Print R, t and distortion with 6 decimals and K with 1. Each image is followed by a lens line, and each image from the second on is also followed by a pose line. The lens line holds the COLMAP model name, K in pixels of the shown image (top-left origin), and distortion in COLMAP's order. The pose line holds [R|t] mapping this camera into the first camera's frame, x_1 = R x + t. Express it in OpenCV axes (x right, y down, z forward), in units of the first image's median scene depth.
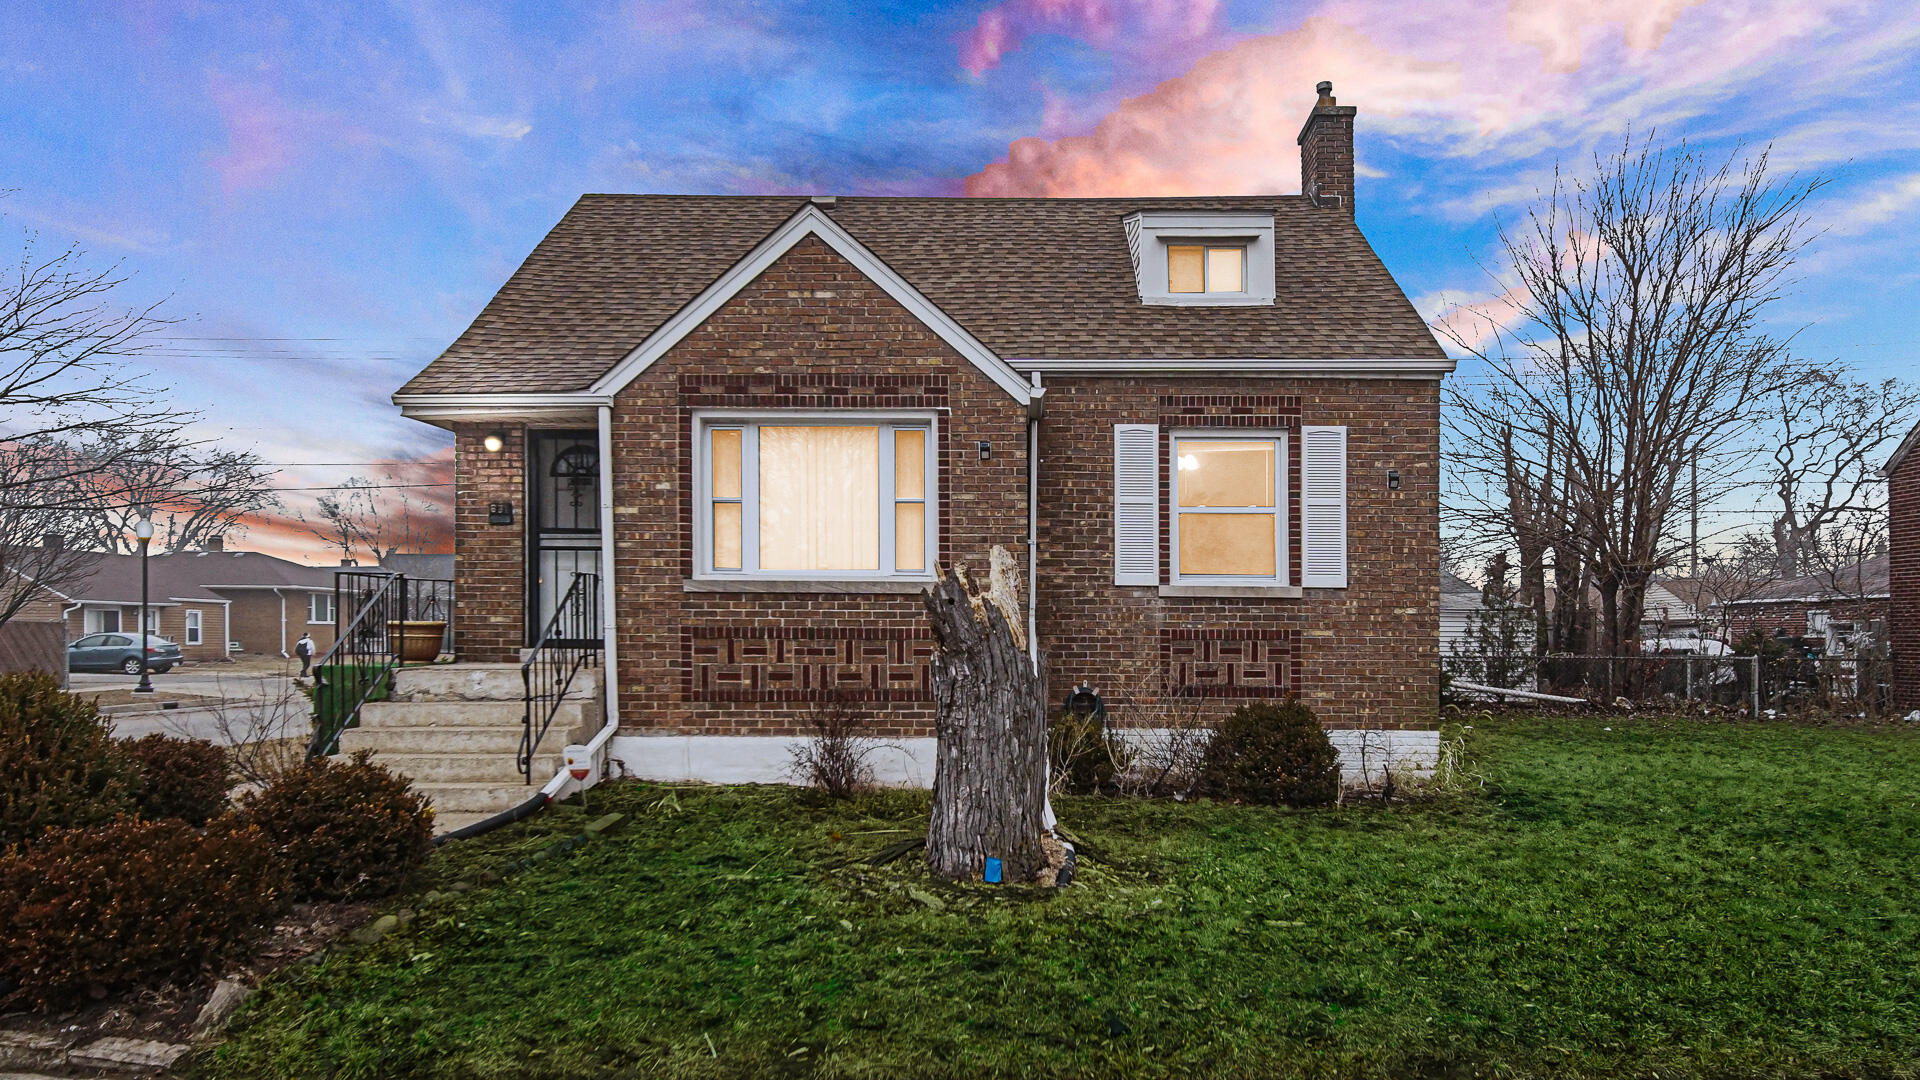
lens RADIAL K [[769.6, 0, 959.1], [0, 769.6, 587.3], [0, 0, 1]] dist [0.002026, -0.000757]
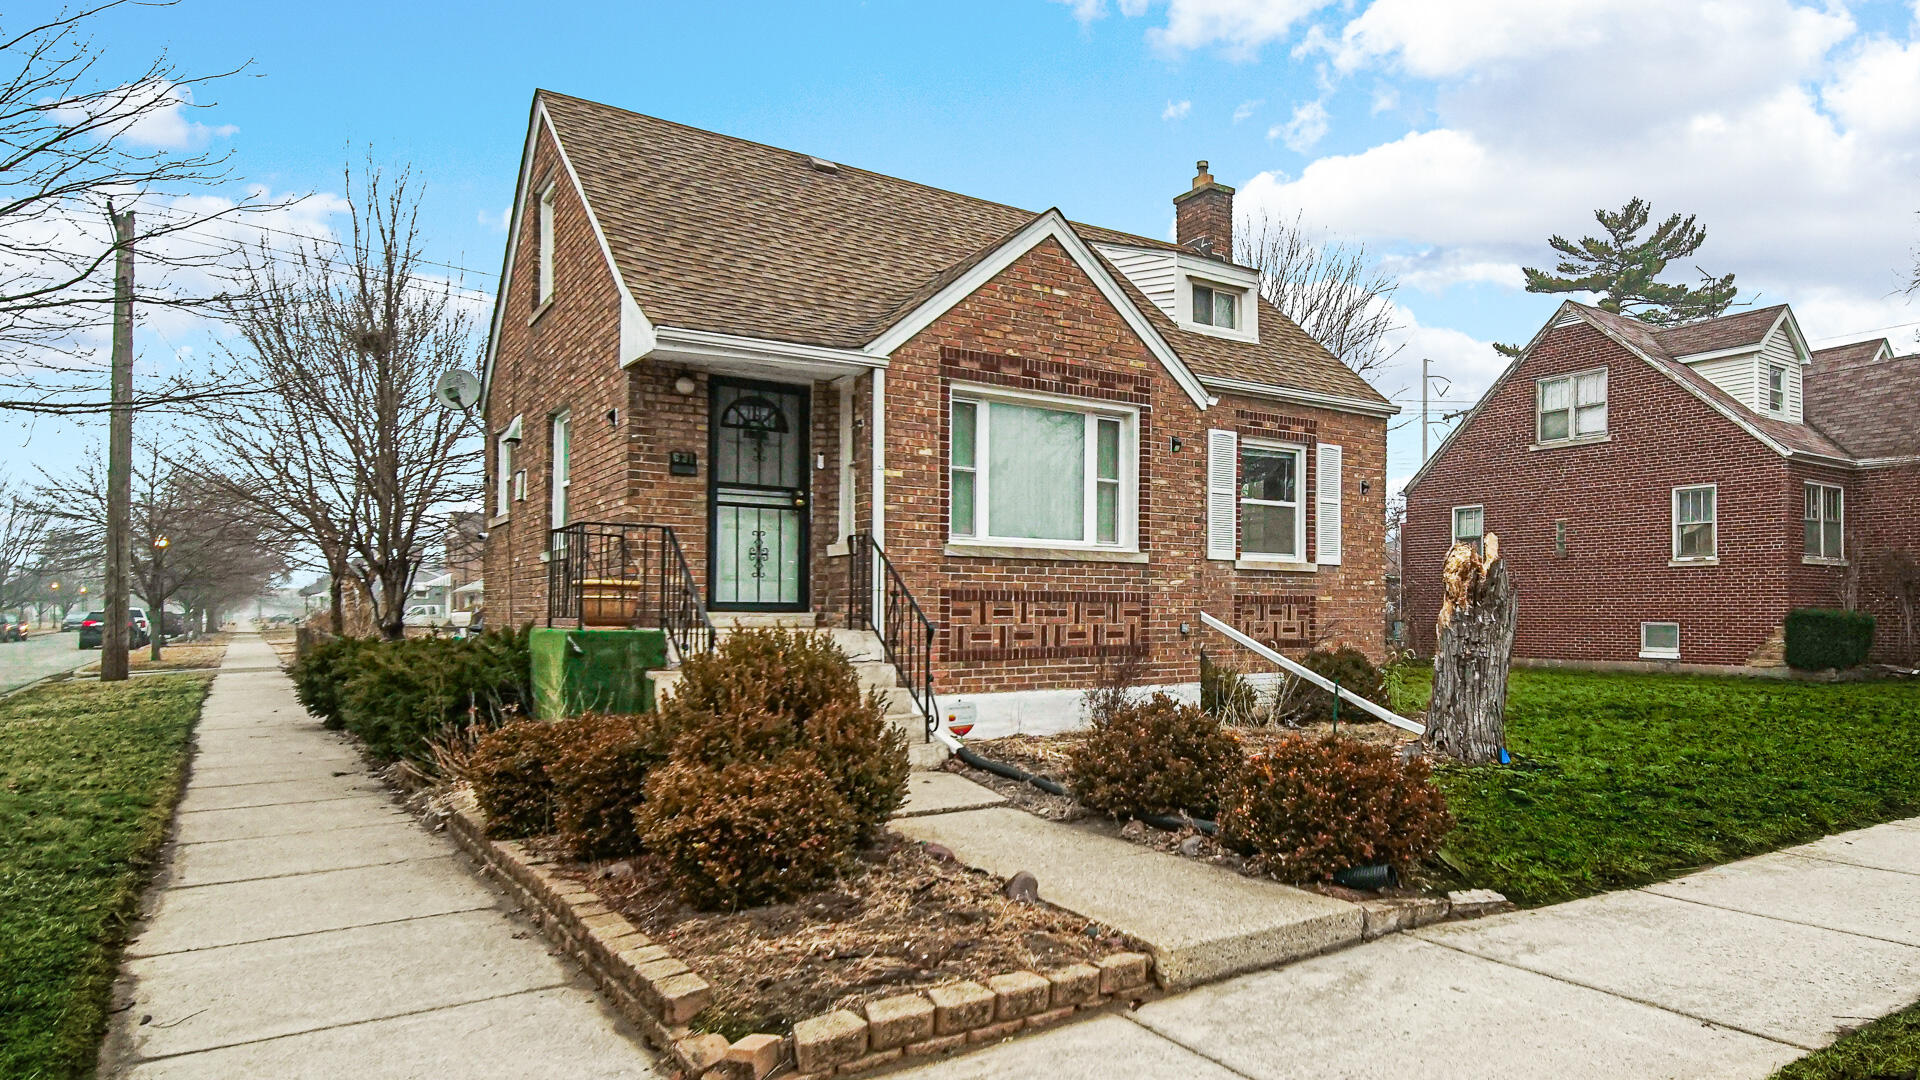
lens RADIAL K [[769.6, 0, 963.1], [0, 769.6, 547.0], [0, 0, 1]] dist [0.002026, -0.000757]
pose [[0.910278, 0.030673, 0.412860, -0.757748], [-0.024990, 0.999504, -0.019158, 0.013444], [-0.413242, 0.007122, 0.910593, 0.045703]]
